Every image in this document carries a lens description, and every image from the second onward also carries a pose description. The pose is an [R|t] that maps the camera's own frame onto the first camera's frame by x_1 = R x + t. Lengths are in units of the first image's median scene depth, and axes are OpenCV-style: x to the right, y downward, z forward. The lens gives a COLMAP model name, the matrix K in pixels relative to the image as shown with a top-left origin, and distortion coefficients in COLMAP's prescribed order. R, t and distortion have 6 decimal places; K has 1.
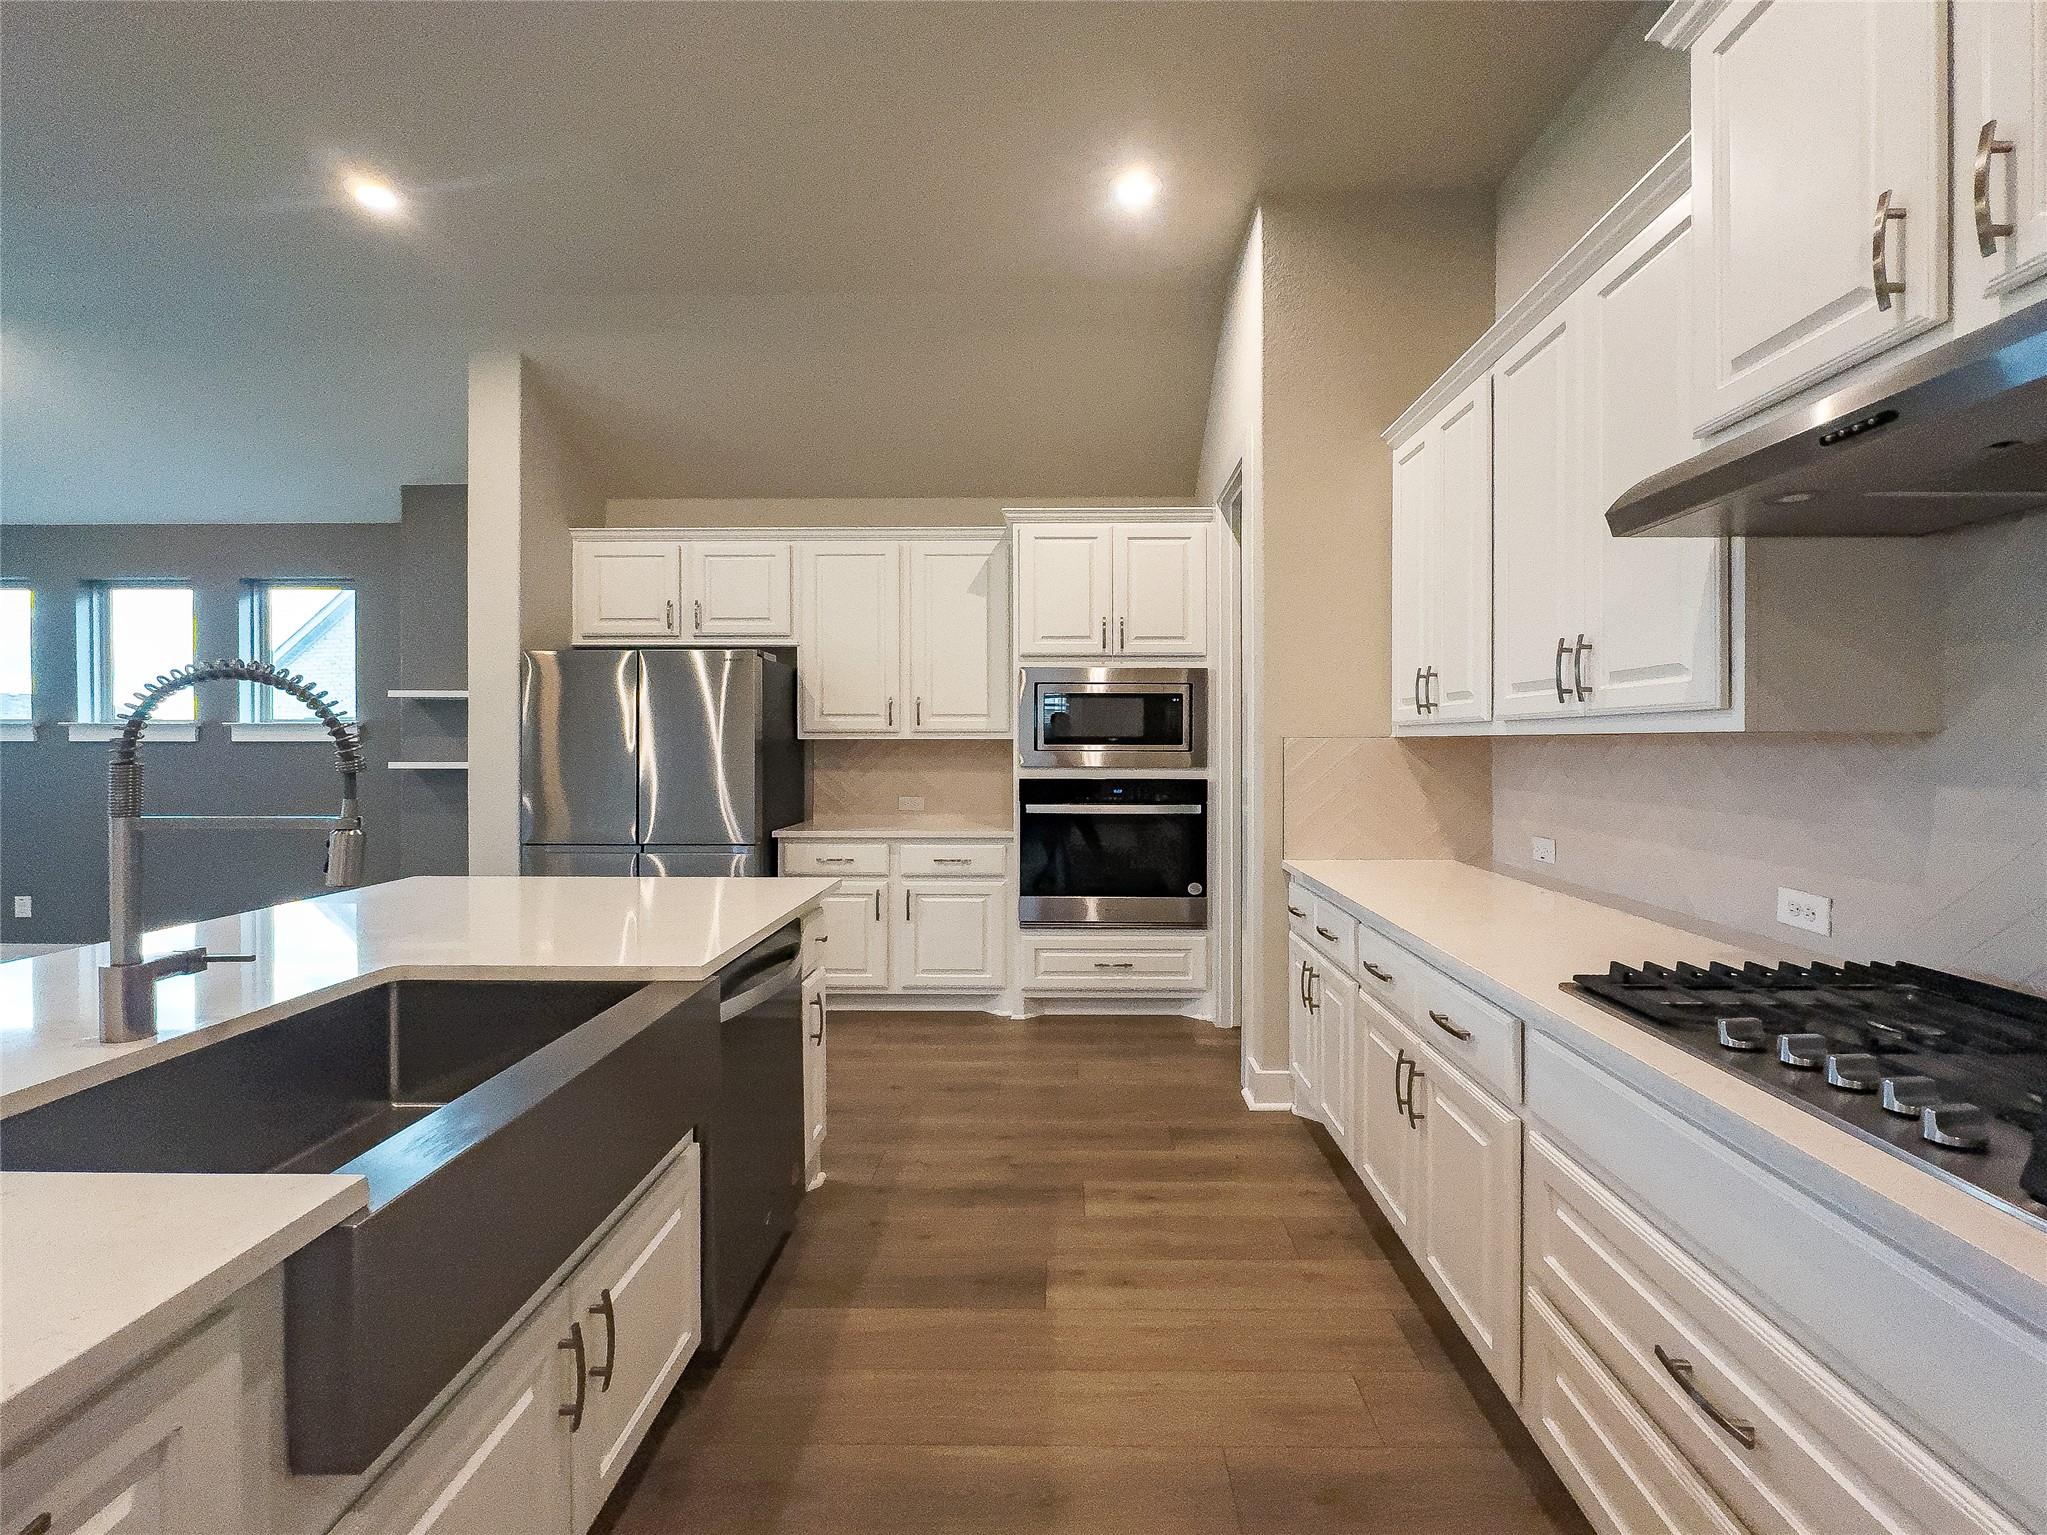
lens RADIAL K [[955.8, 0, 1020.2], [0, 955.8, 735.3], [0, 0, 1]] dist [0.000828, 0.000238]
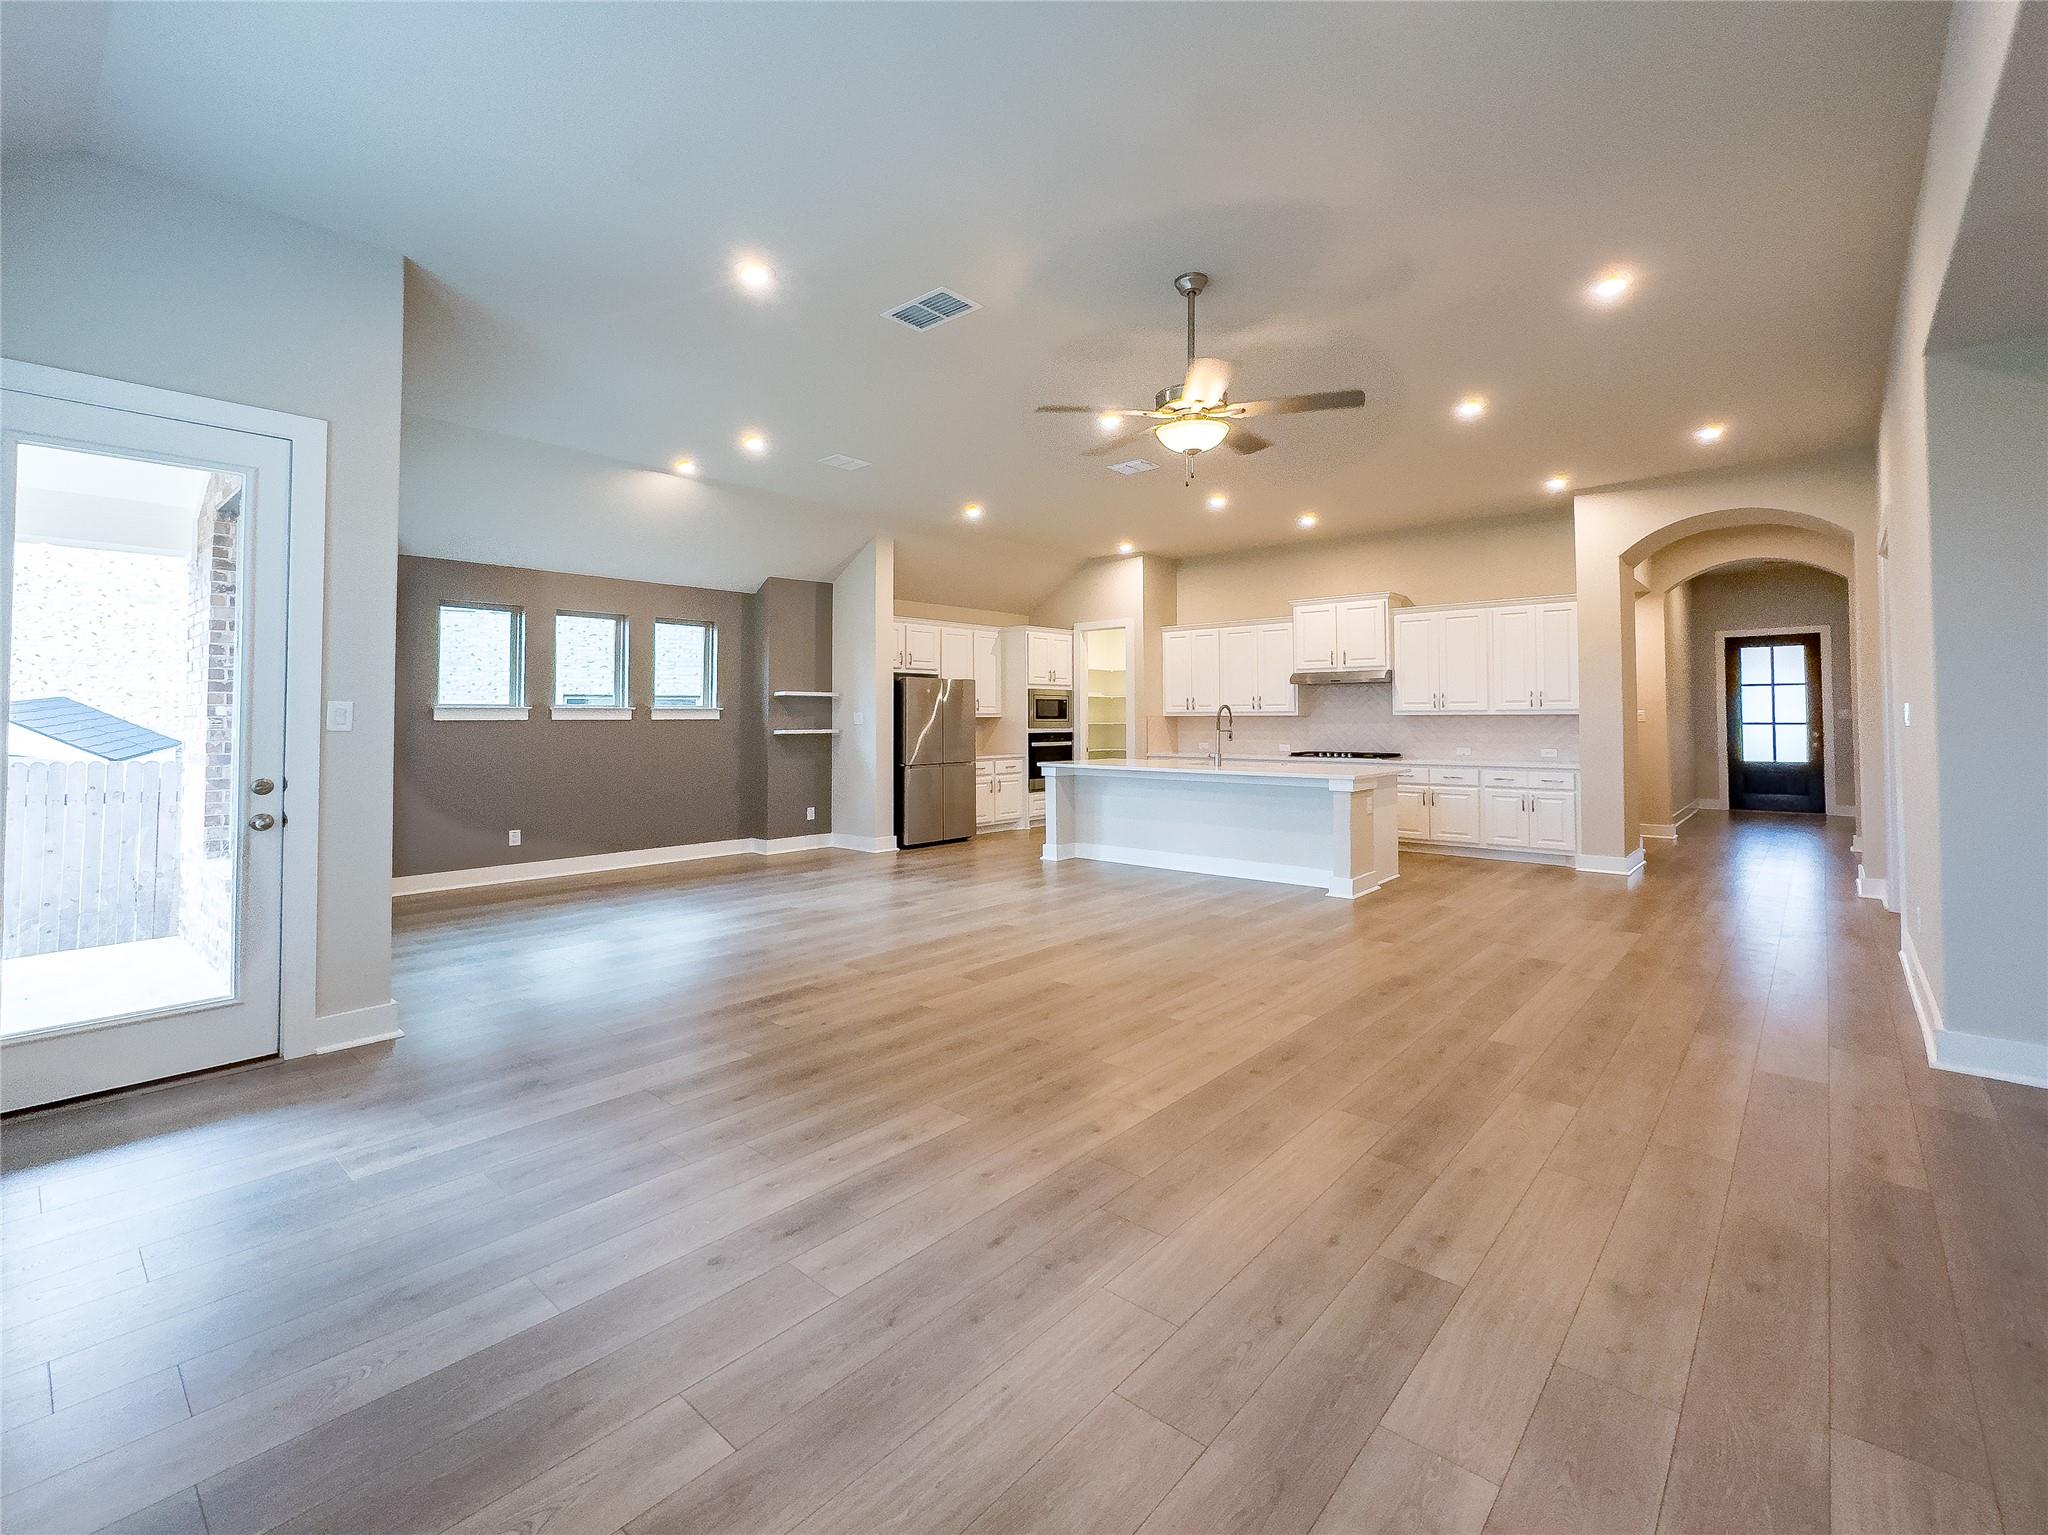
lens RADIAL K [[956.3, 0, 966.6], [0, 956.3, 722.5], [0, 0, 1]] dist [0.000828, 0.000238]
pose [[0.647651, -0.009741, 0.761875, -2.006626], [-0.001018, 0.999906, 0.013649, -0.014662], [-0.761937, -0.009615, 0.647580, -0.491007]]
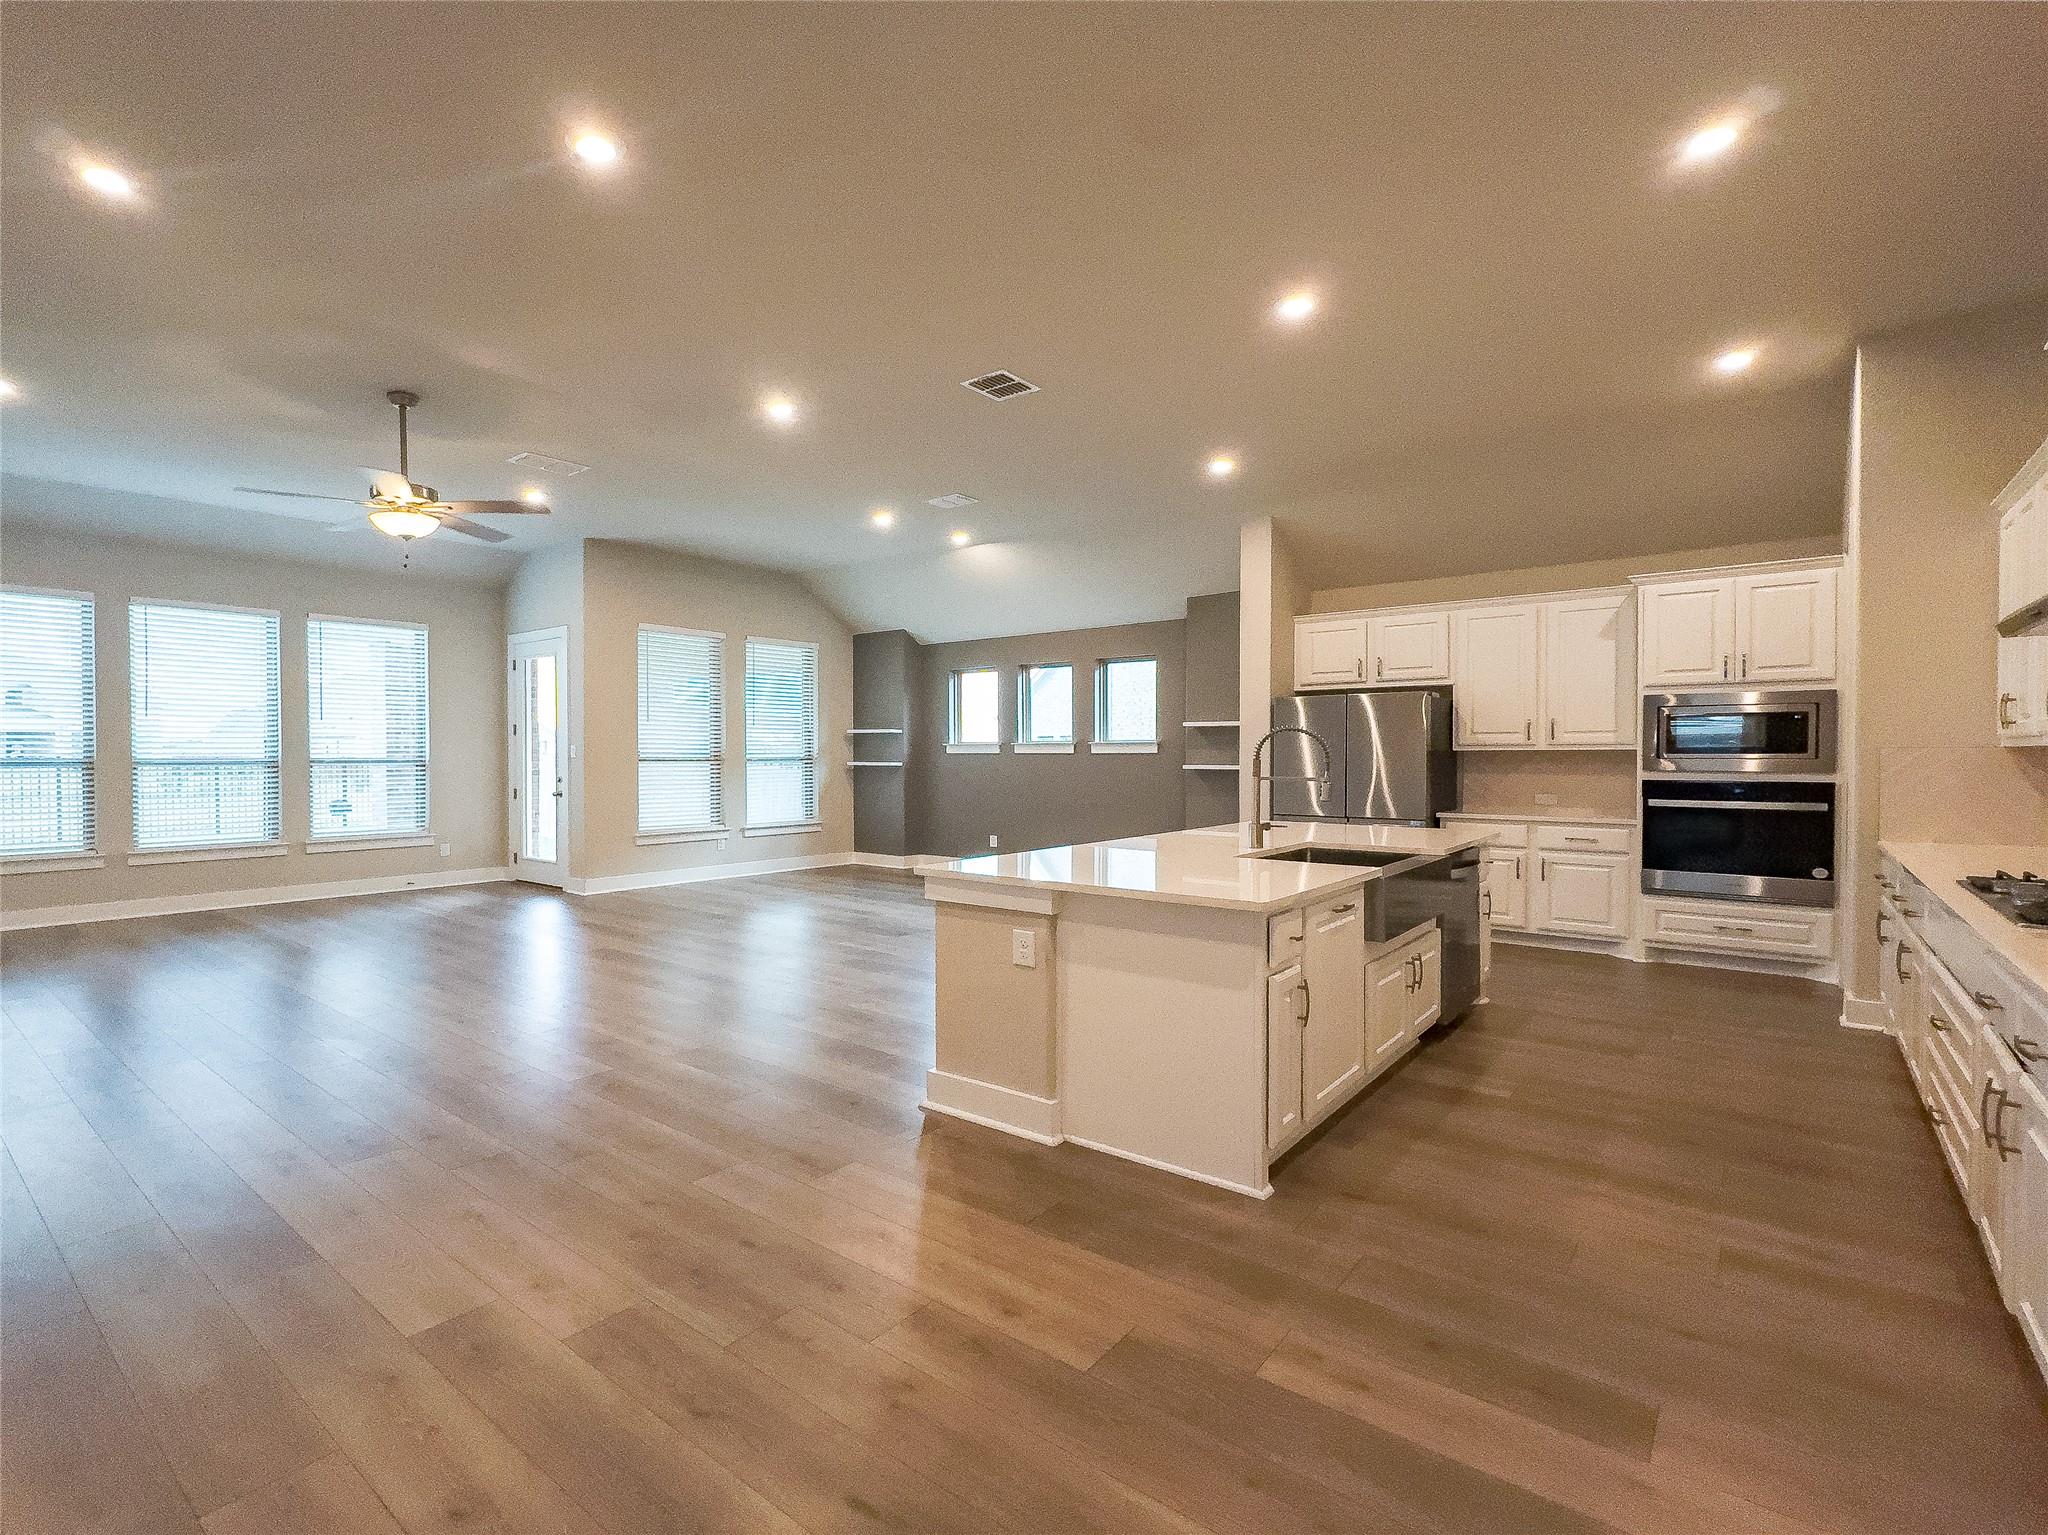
lens RADIAL K [[956.3, 0, 980.2], [0, 956.3, 758.8], [0, 0, 1]] dist [0.000828, 0.000238]
pose [[0.787452, 0.000283, -0.616376, 0.092545], [0.007057, 0.999930, 0.009474, -0.001899], [0.616335, -0.011810, 0.787395, -0.582790]]
